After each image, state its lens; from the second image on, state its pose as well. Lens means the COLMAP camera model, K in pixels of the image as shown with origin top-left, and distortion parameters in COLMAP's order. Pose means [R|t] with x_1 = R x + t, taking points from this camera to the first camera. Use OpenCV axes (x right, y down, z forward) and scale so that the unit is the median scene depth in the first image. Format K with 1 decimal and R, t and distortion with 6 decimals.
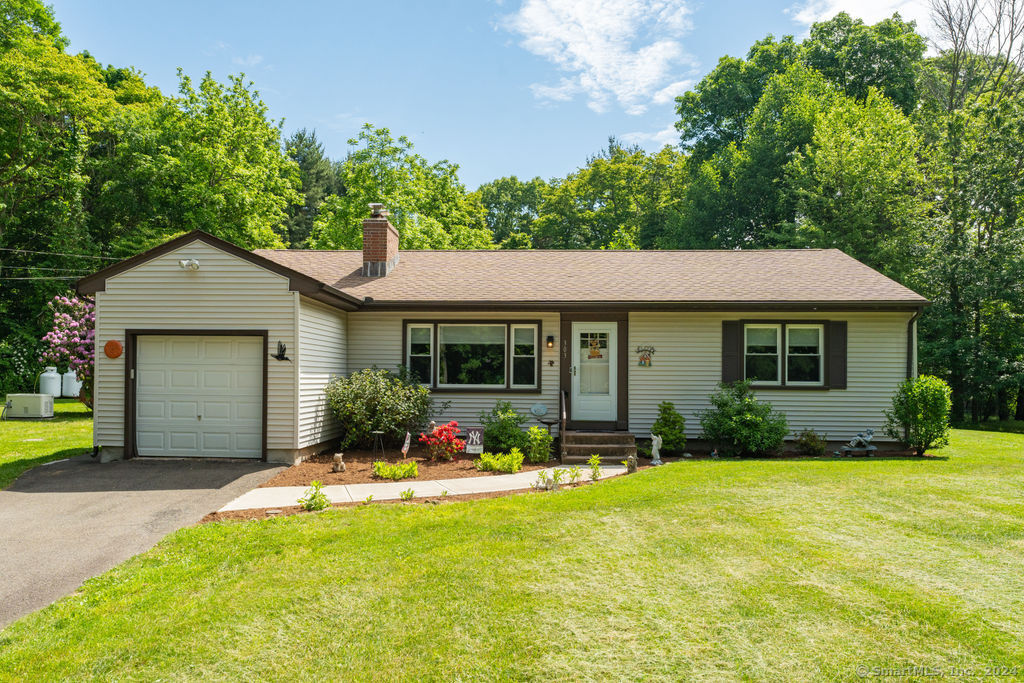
lens RADIAL K [[717.2, 0, 496.5], [0, 717.2, 365.9], [0, 0, 1]] dist [-0.000197, -0.002134]
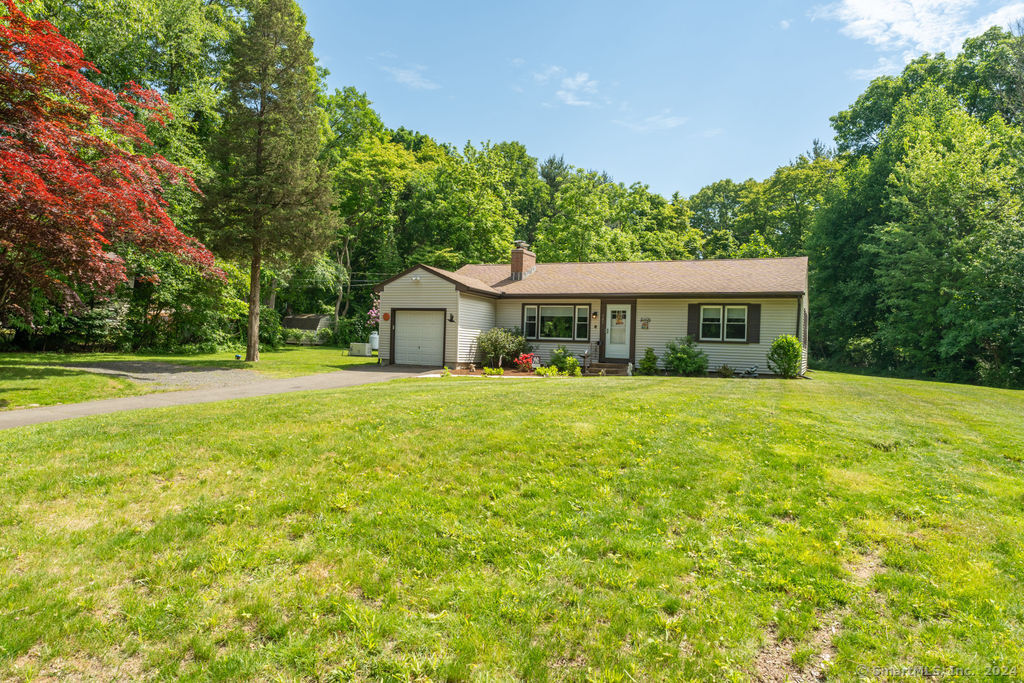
lens RADIAL K [[672.5, 0, 519.4], [0, 672.5, 354.5], [0, 0, 1]] dist [-0.001473, -0.001012]
pose [[0.933504, 0.025659, -0.357647, 0.520638], [-0.021197, 0.999641, 0.016391, 0.044135], [0.357939, -0.007720, 0.933713, -0.703783]]
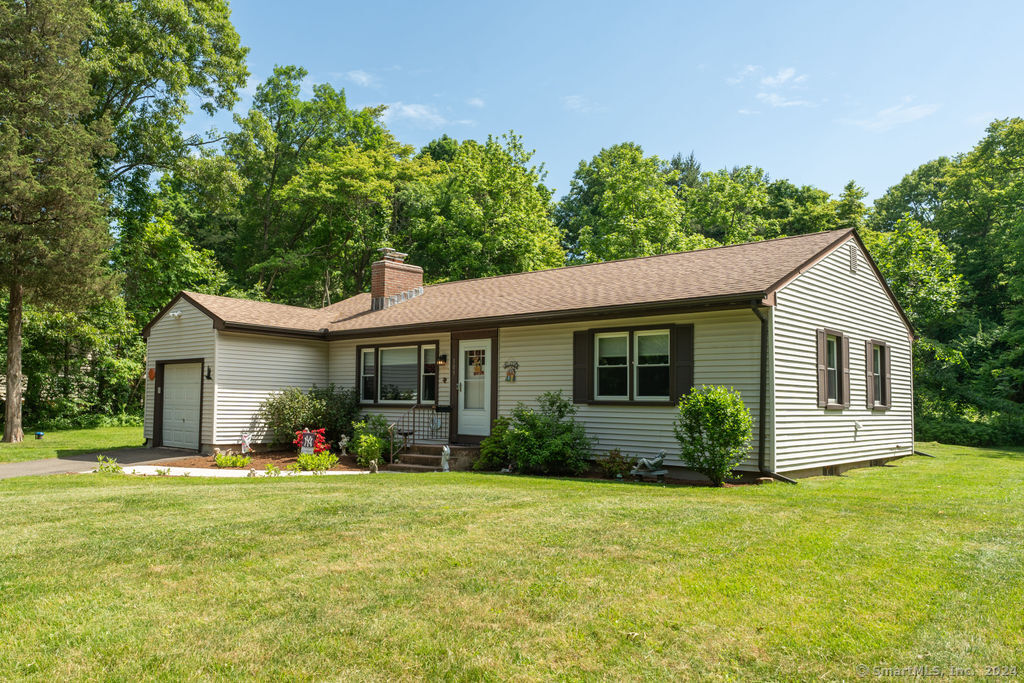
lens RADIAL K [[769.4, 0, 484.9], [0, 769.4, 342.2], [0, 0, 1]] dist [-0.023946, -0.000666]
pose [[0.770446, -0.047745, -0.635714, 0.856962], [0.001292, 0.997306, -0.073336, 0.024166], [0.637504, 0.055680, 0.768433, 0.157568]]
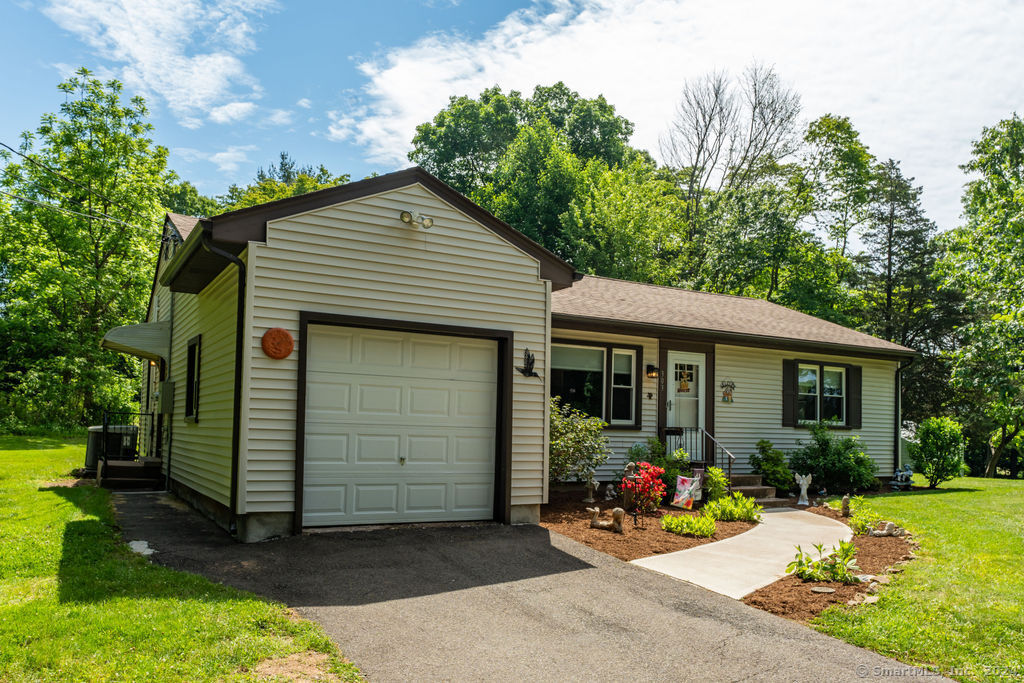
lens RADIAL K [[780.2, 0, 511.4], [0, 780.2, 386.7], [0, 0, 1]] dist [0.003058, 0.001070]
pose [[0.833684, 0.040192, 0.550777, -0.591448], [-0.022828, 0.999004, -0.038347, 0.025483], [-0.551769, 0.019396, 0.833771, 0.303660]]
